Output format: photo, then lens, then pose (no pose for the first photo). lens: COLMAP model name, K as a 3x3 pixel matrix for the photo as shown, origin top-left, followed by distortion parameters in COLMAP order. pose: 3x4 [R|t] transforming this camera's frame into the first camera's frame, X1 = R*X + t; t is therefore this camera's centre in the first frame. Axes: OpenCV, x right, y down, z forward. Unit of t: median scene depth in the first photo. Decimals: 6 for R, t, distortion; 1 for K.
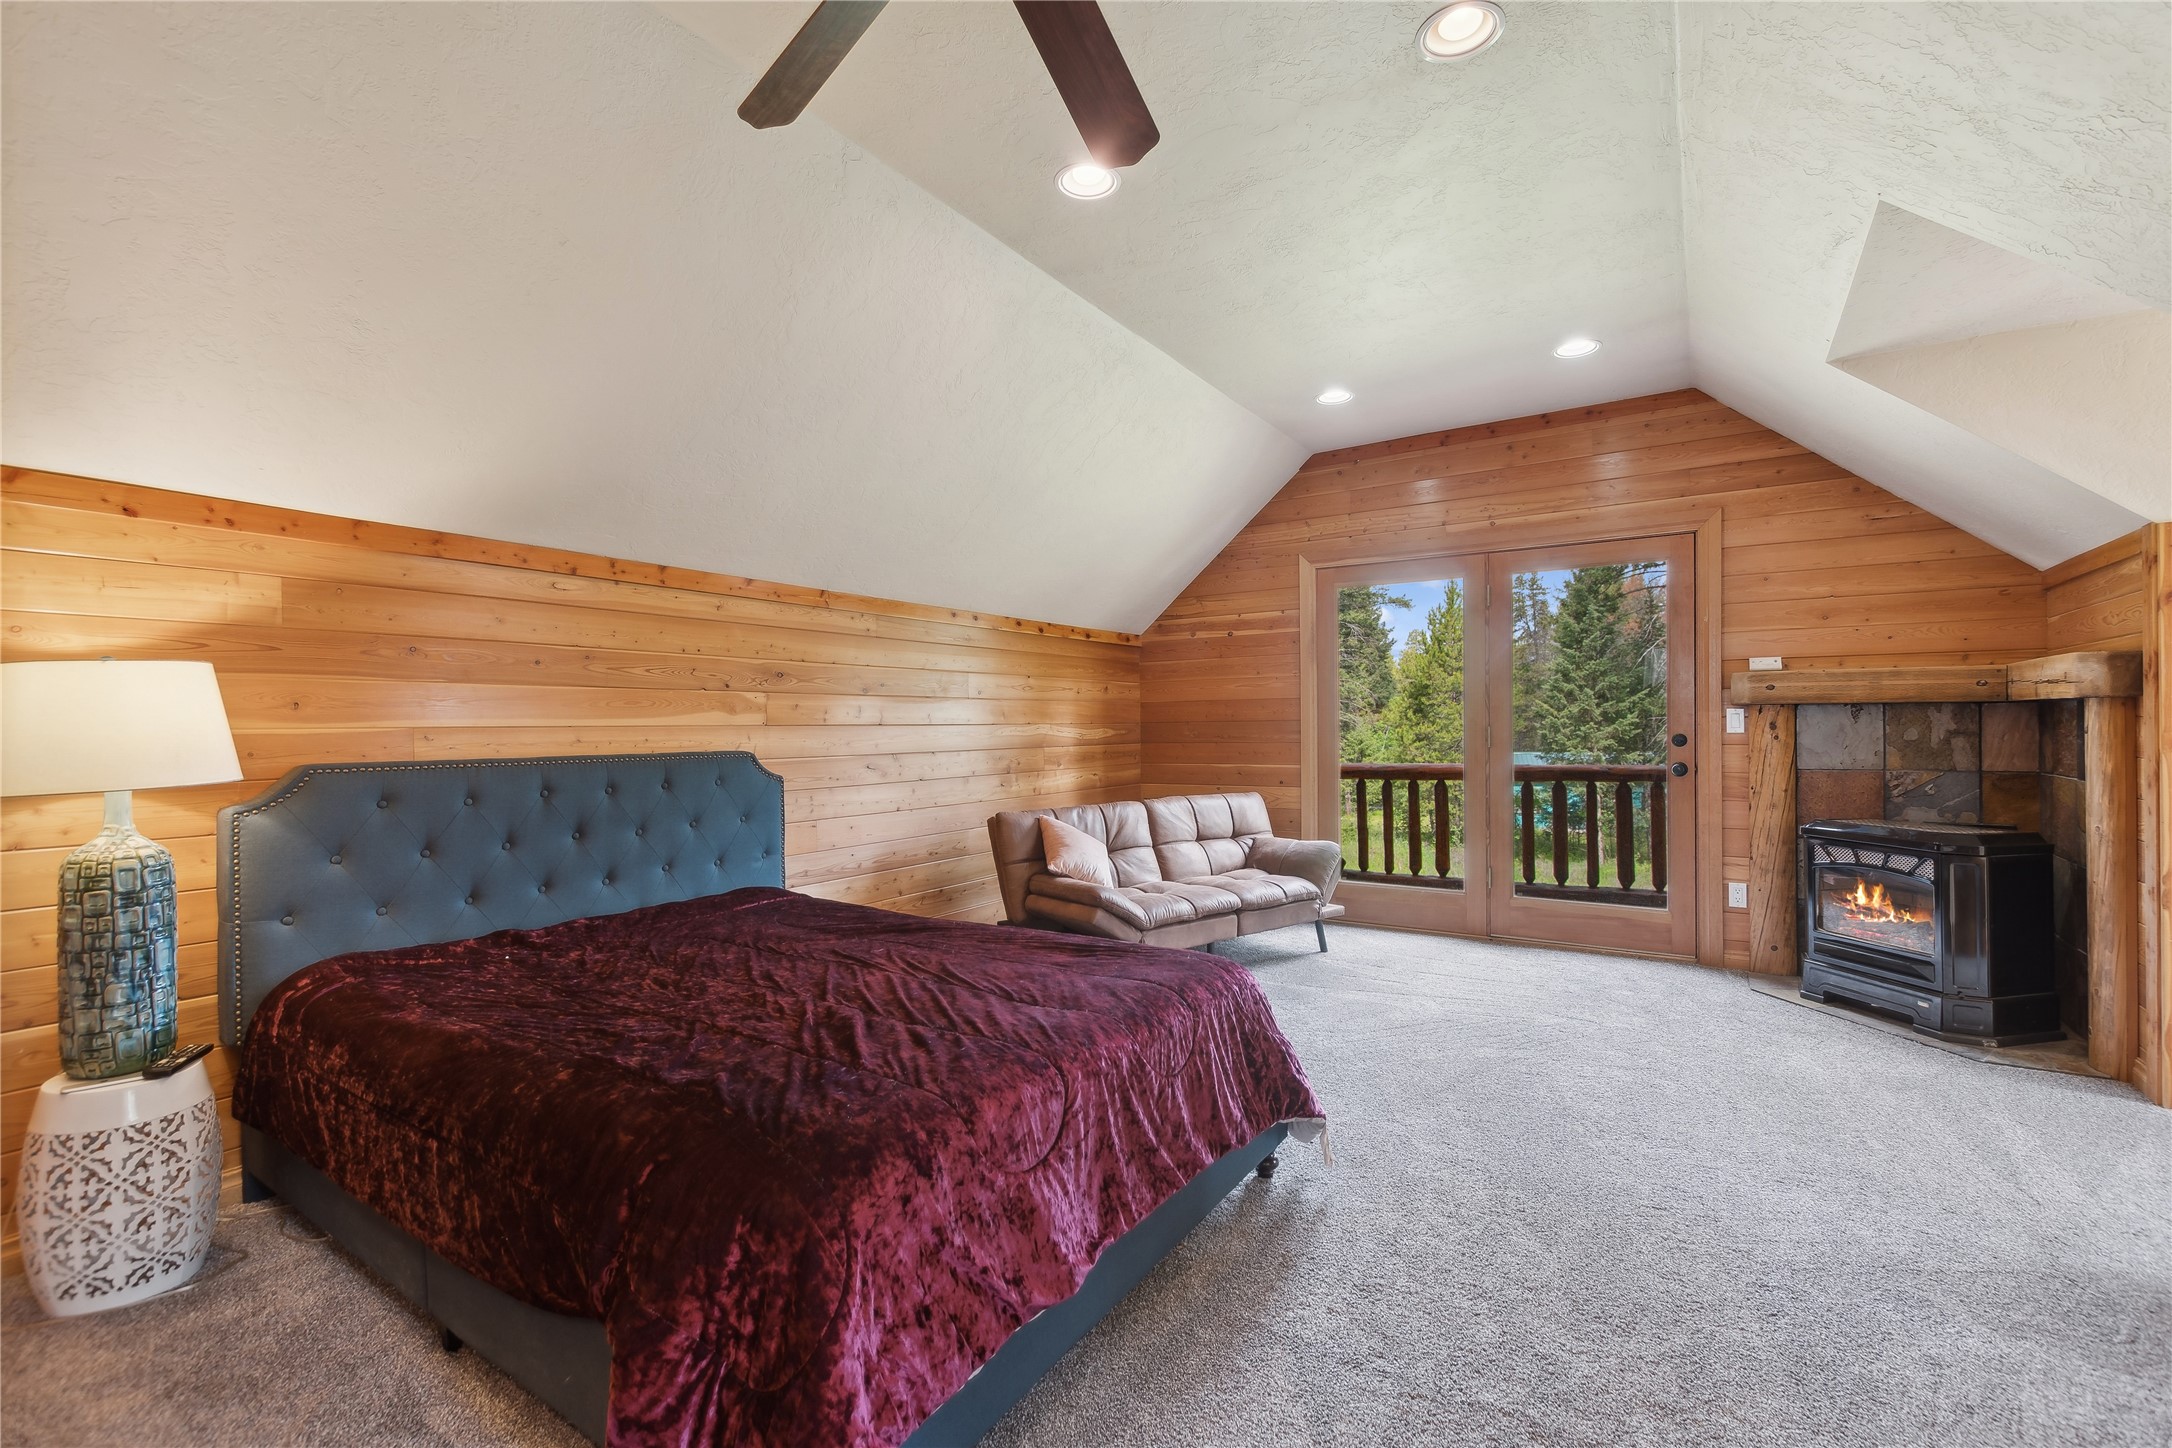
lens RADIAL K [[949.0, 0, 1100.0], [0, 949.0, 720.2], [0, 0, 1]] dist [0.008309, -0.003169]
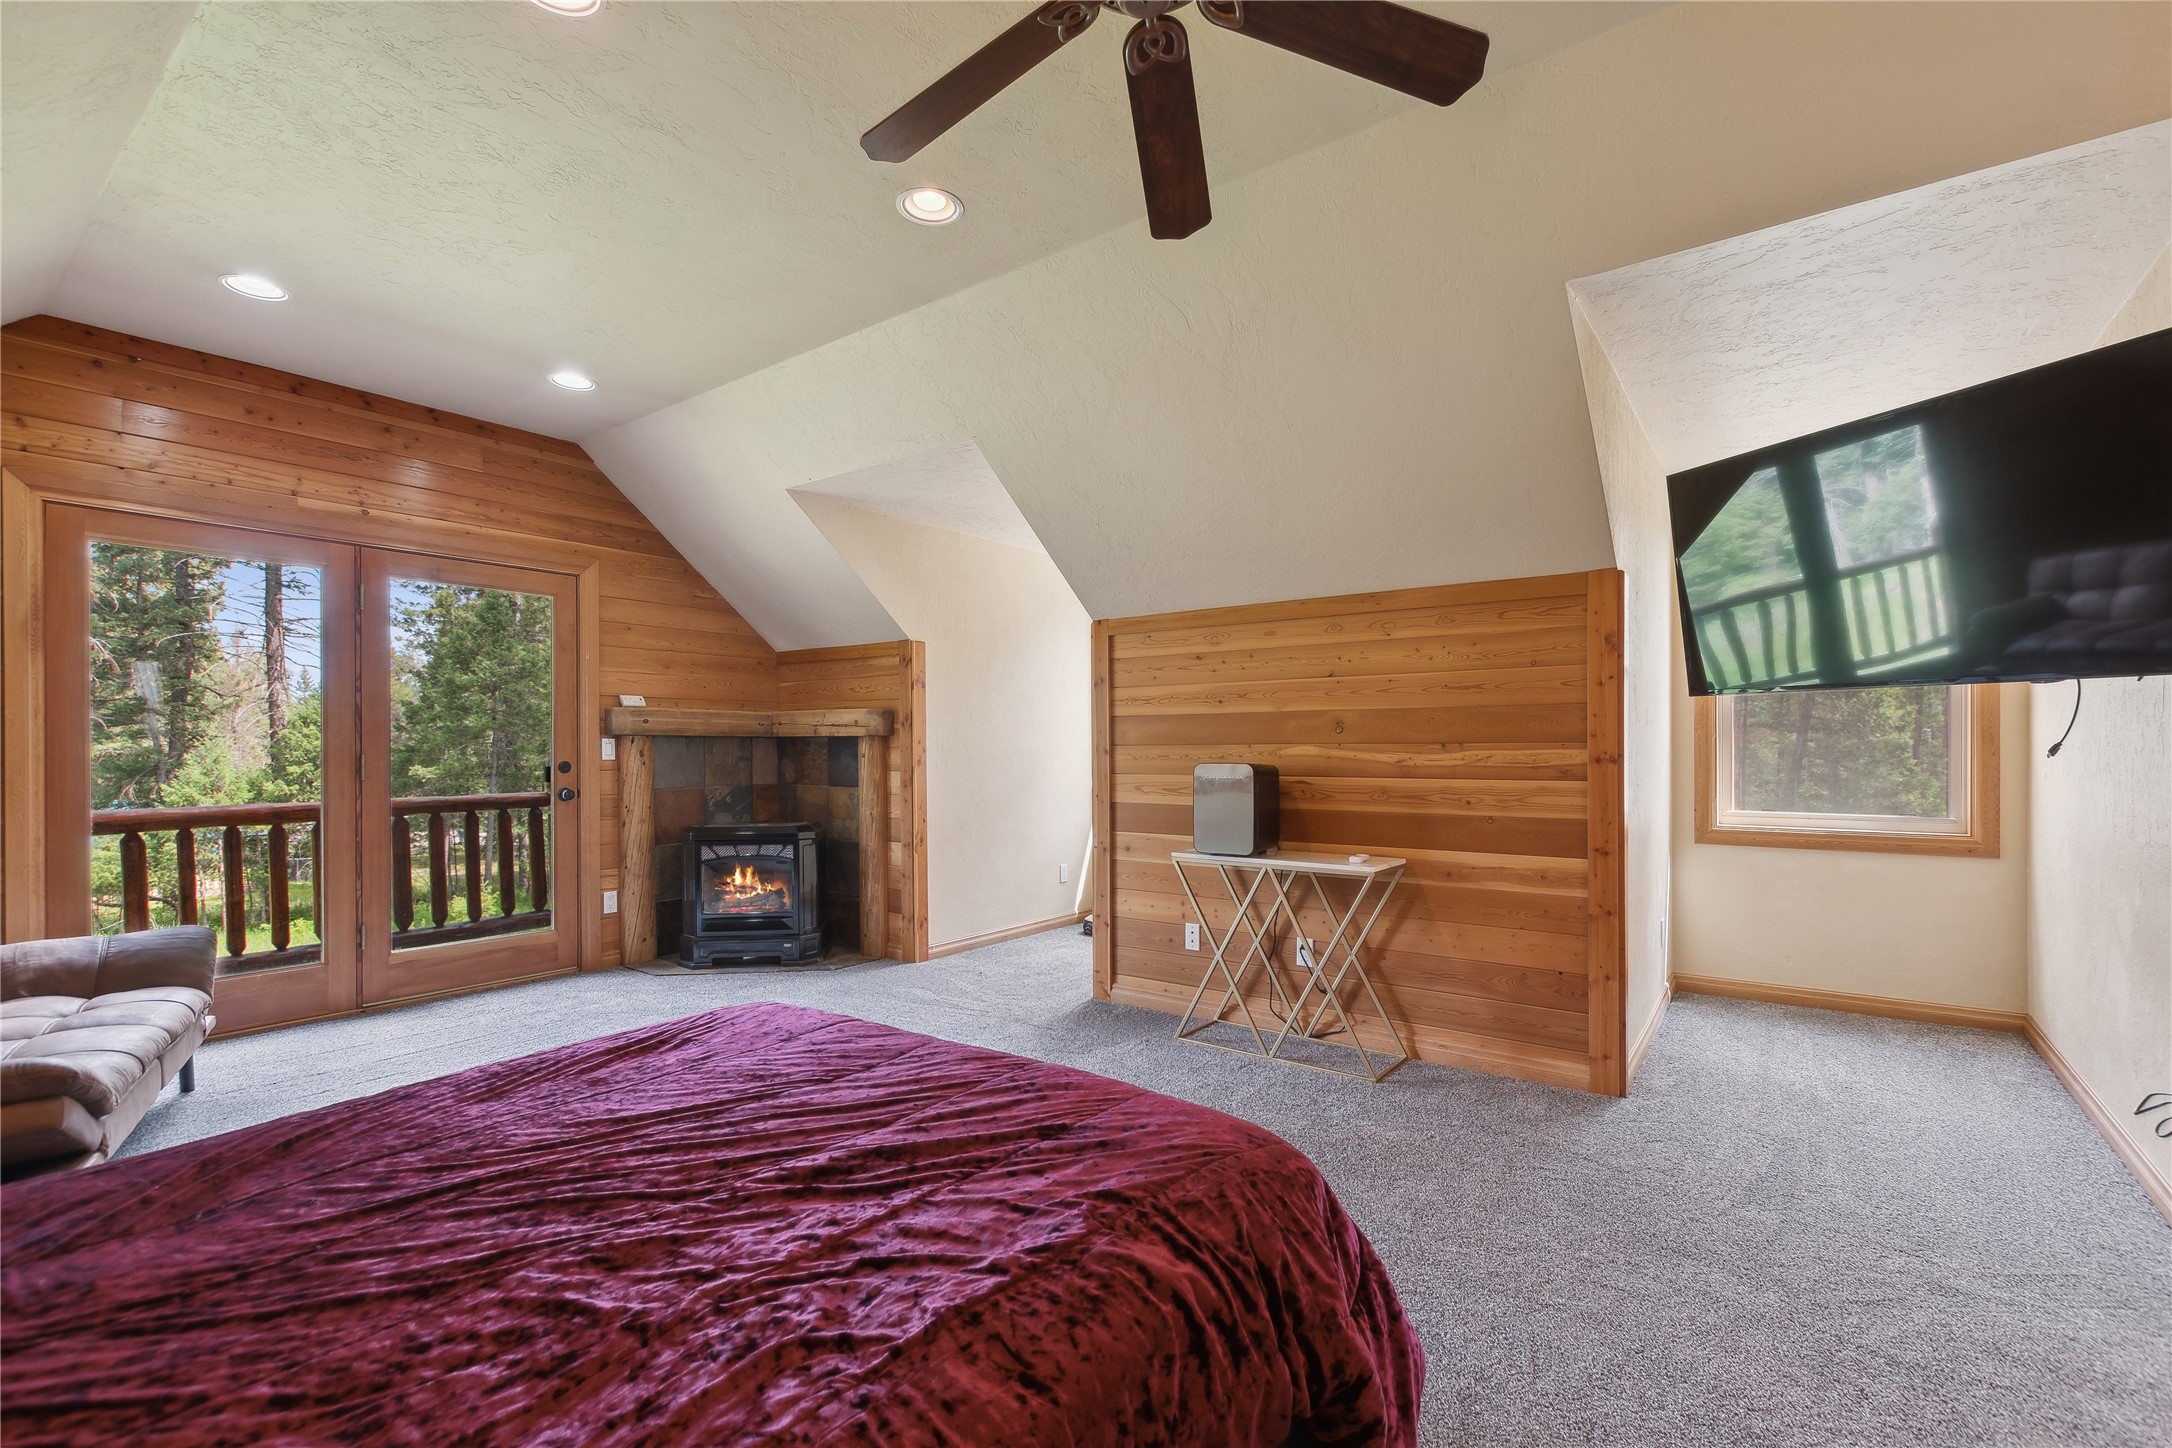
lens RADIAL K [[949.0, 0, 1101.4], [0, 949.0, 744.5], [0, 0, 1]] dist [0.008309, -0.003169]
pose [[0.068378, 0.009813, 0.997611, -0.435193], [-0.003874, 0.999947, -0.009570, 0.003912], [-0.997652, -0.003210, 0.068412, 0.338611]]
